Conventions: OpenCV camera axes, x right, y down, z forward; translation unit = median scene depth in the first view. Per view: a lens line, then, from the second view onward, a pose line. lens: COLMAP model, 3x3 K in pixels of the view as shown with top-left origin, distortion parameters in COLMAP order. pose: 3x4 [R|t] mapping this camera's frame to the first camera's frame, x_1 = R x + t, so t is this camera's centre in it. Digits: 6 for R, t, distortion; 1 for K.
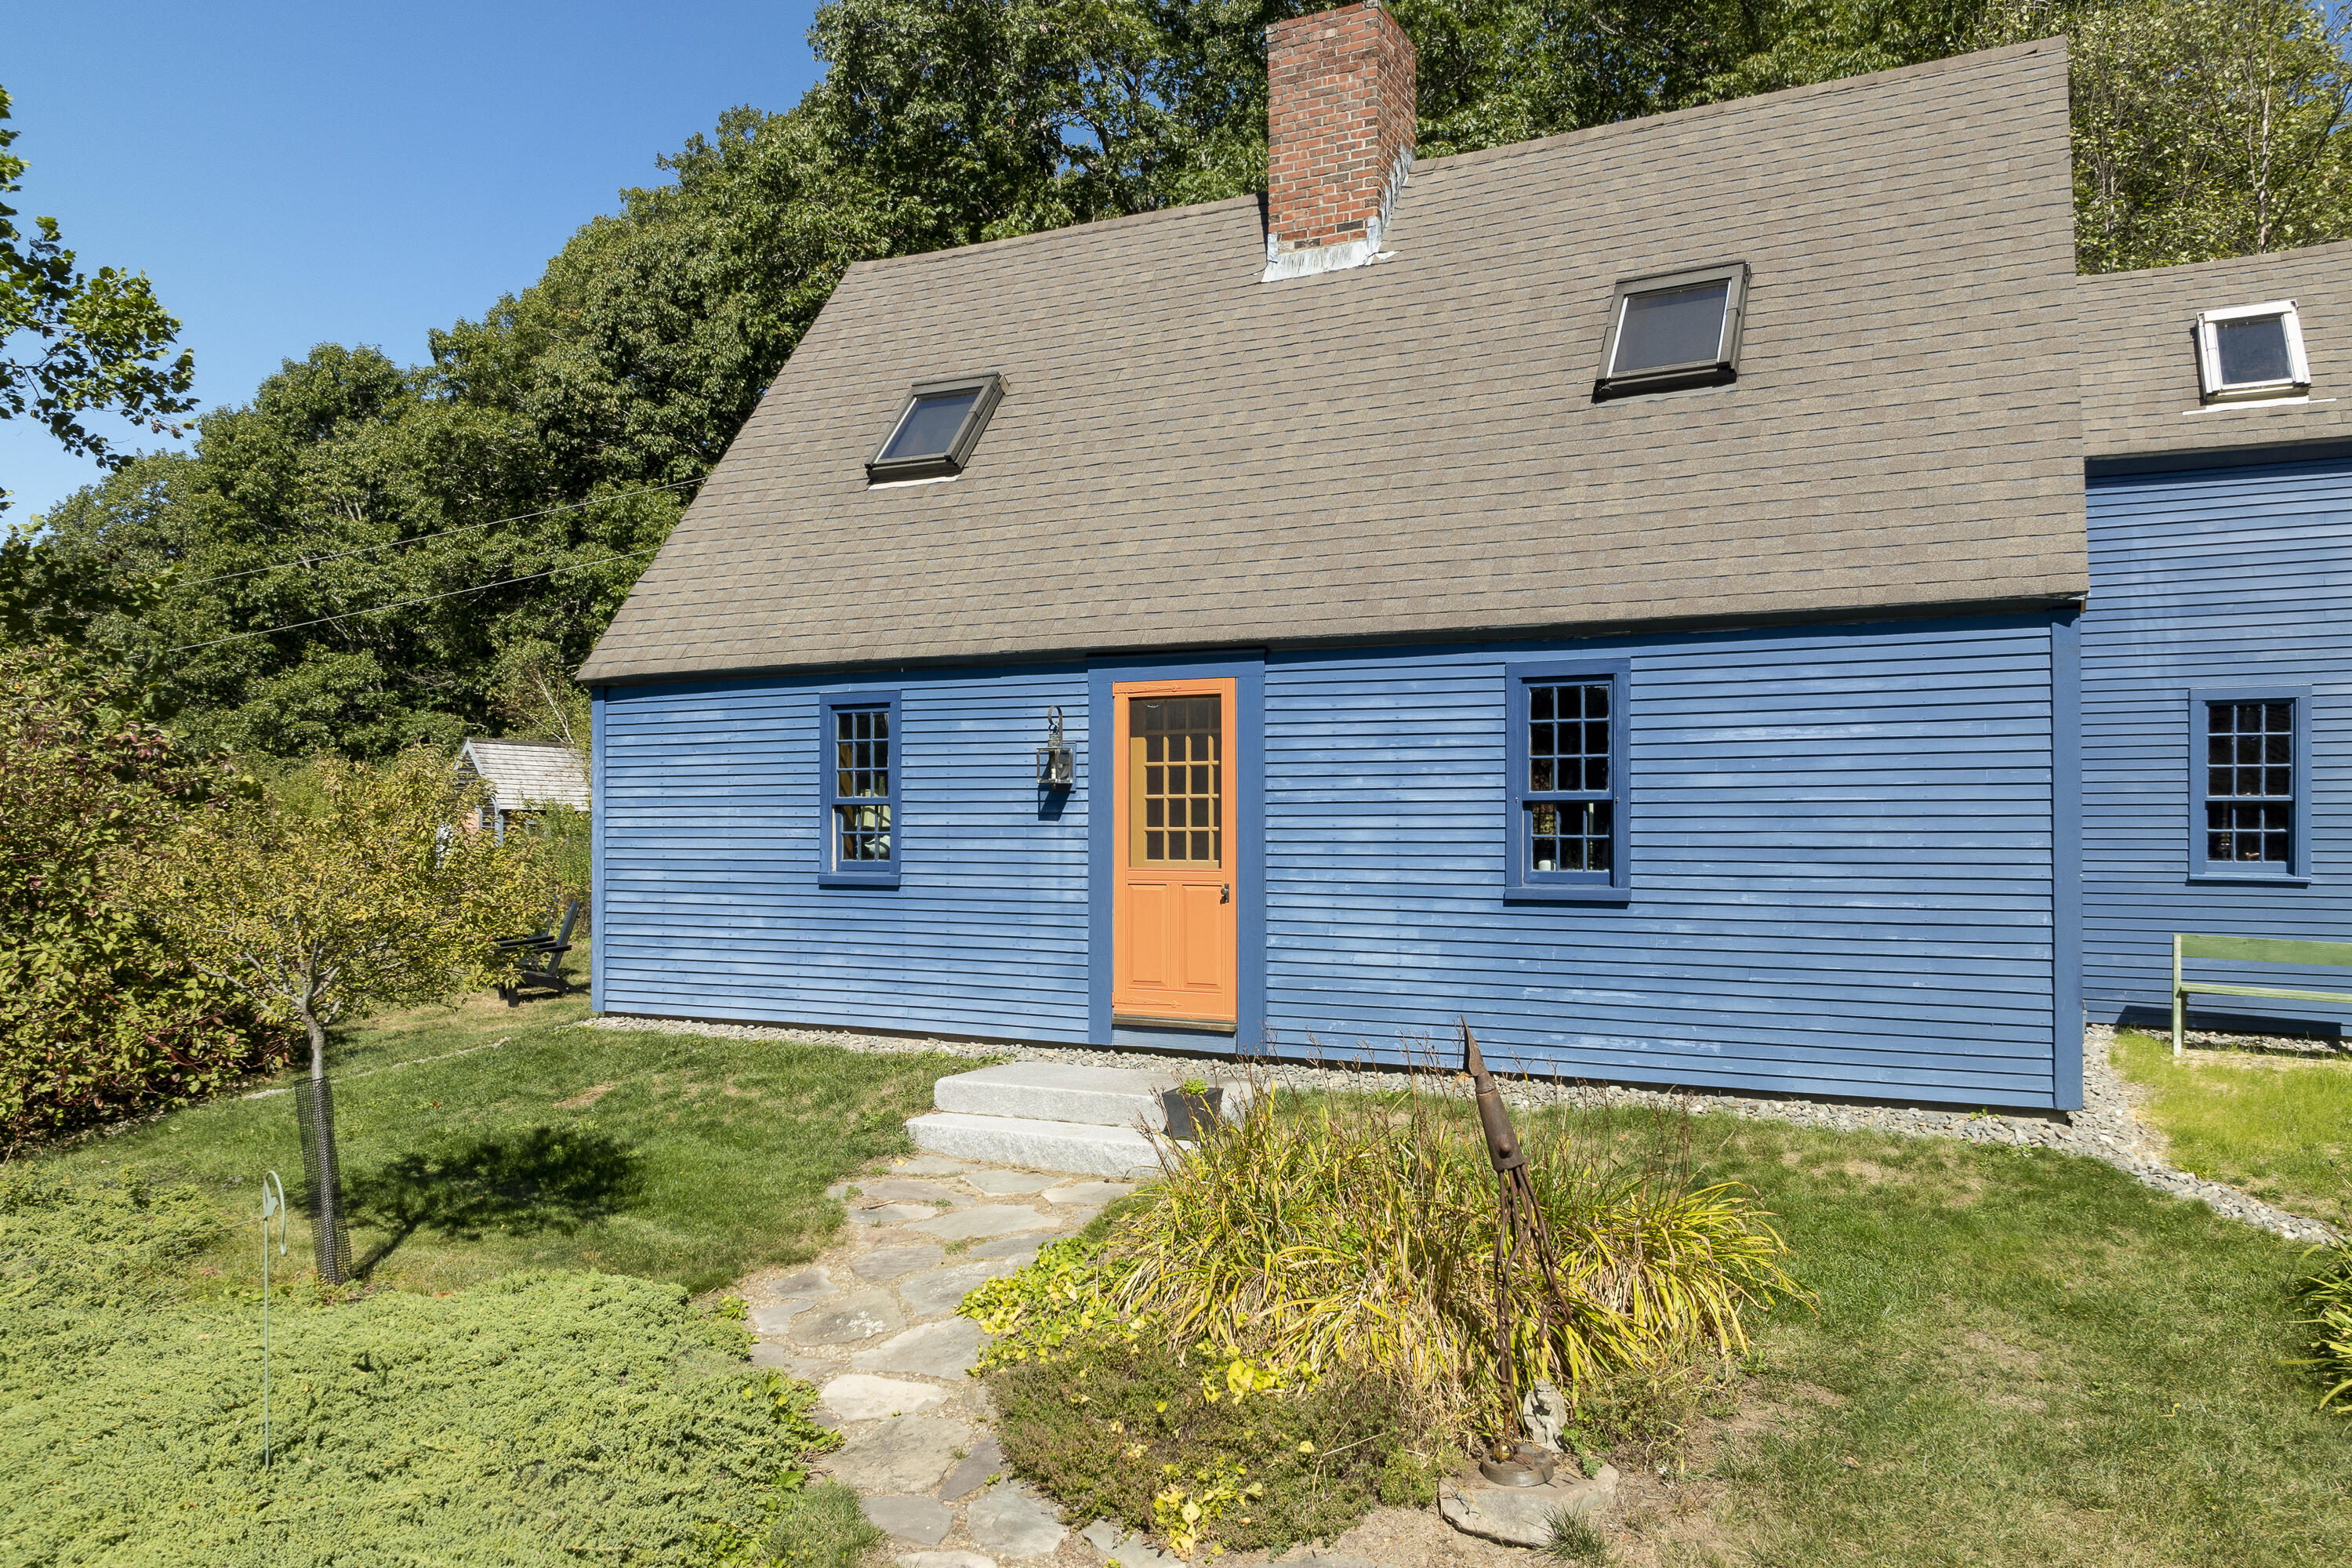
lens RADIAL K [[1627.7, 0, 1174.9], [0, 1627.7, 840.7], [0, 0, 1]] dist [-0.007834, -0.003501]
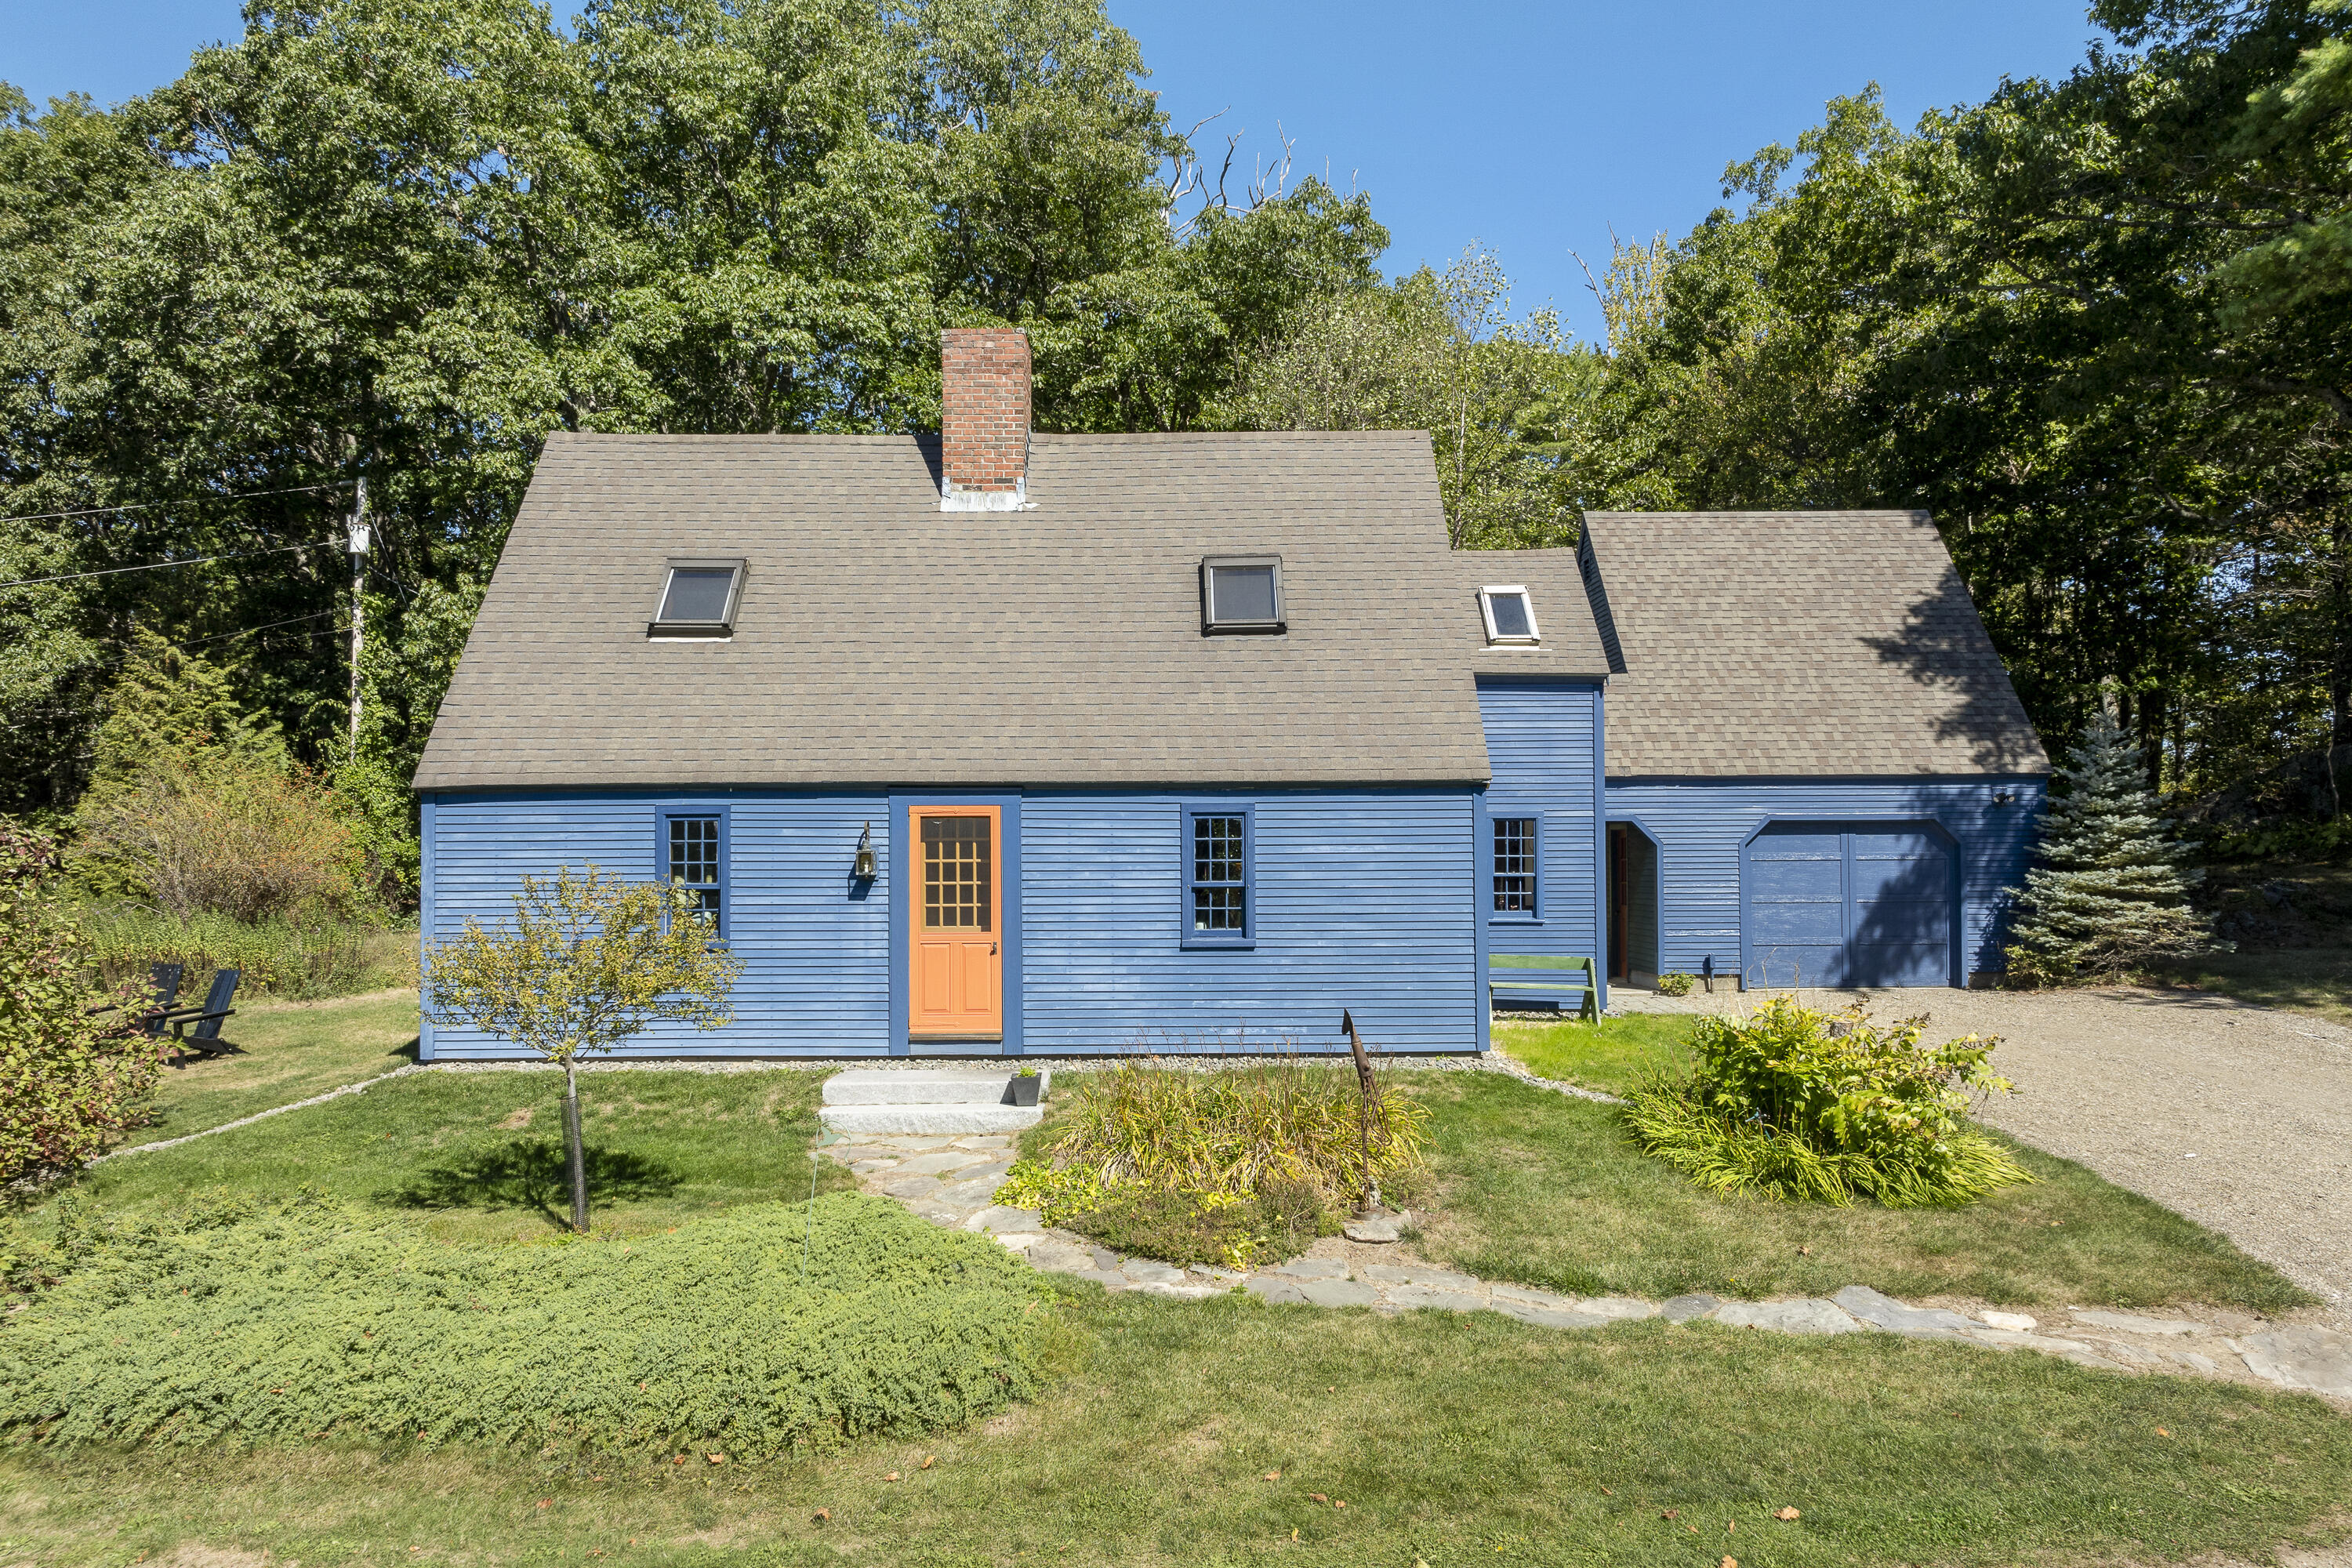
lens RADIAL K [[1627.7, 0, 1174.9], [0, 1627.7, 840.7], [0, 0, 1]] dist [-0.007834, -0.003501]
pose [[0.883586, 0.000144, 0.468269, -0.503716], [0.008926, 0.999813, -0.017150, -0.038243], [-0.468184, 0.019334, 0.883420, -0.393626]]
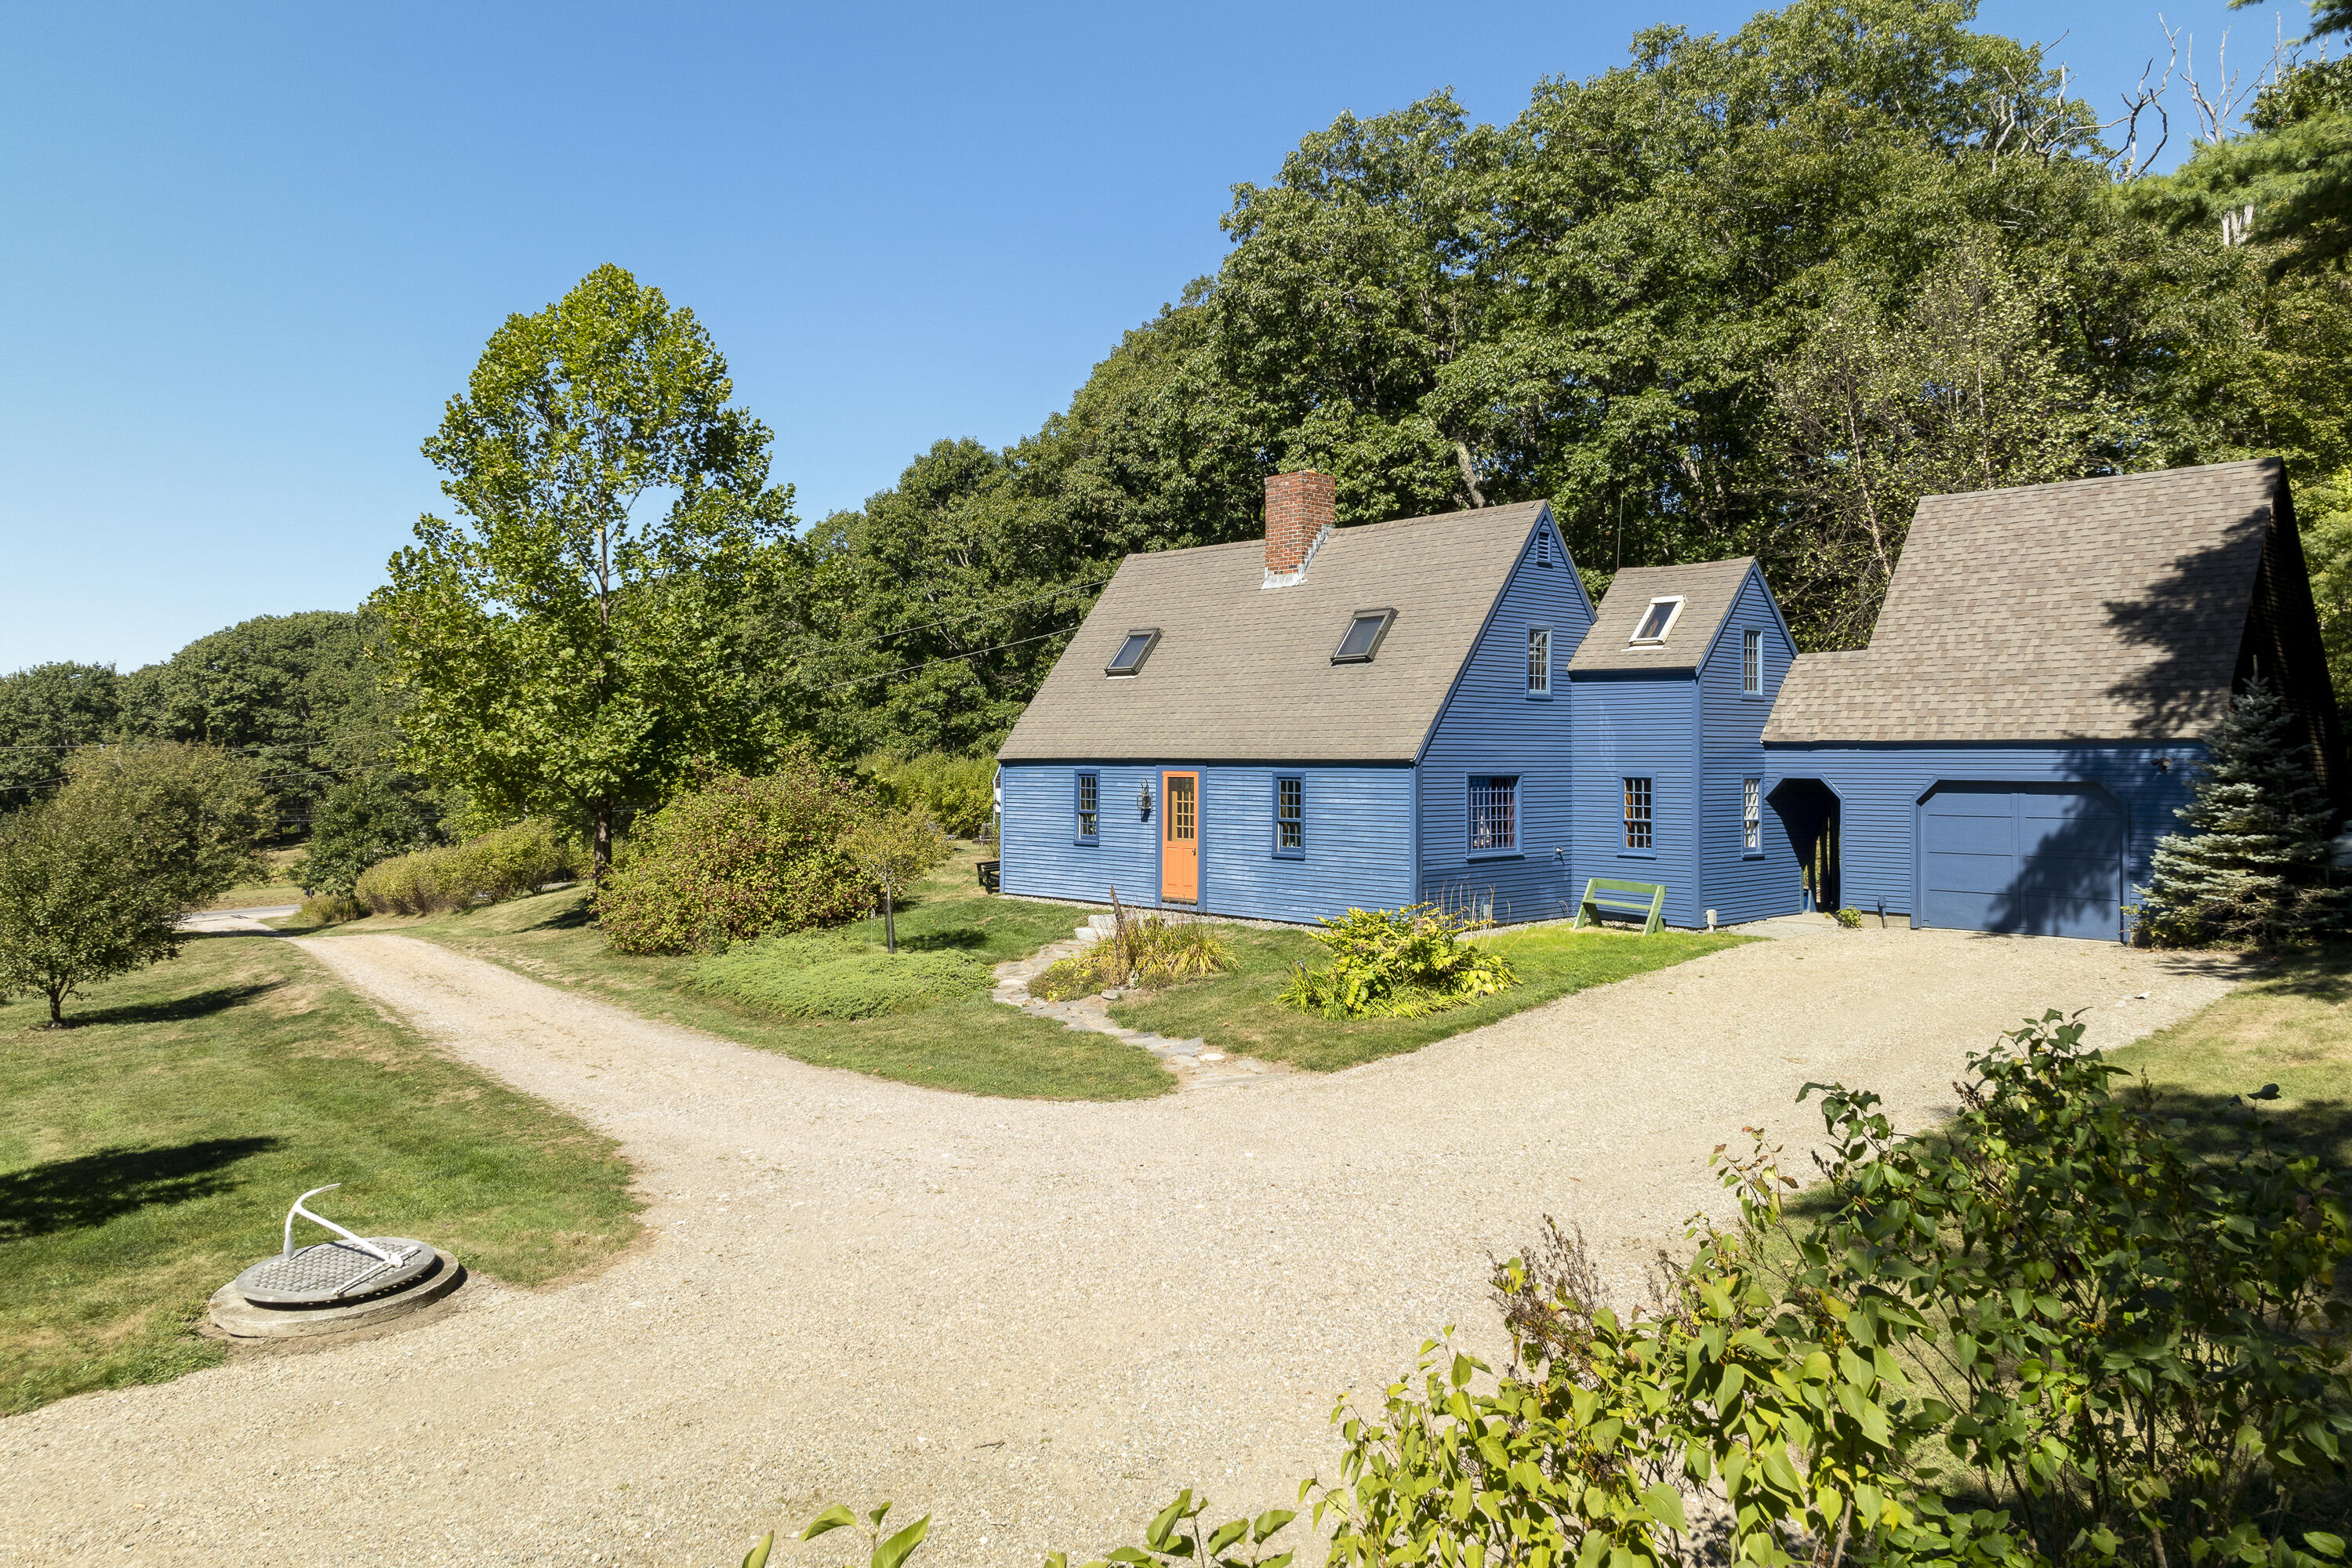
lens RADIAL K [[1728.4, 0, 1223.0], [0, 1728.4, 784.0], [0, 0, 1]] dist [0.005626, 0.000462]
pose [[0.944062, 0.009716, -0.329624, 0.969271], [-0.008447, 0.999950, 0.005282, -0.090676], [0.329659, -0.002202, 0.944097, -1.601795]]
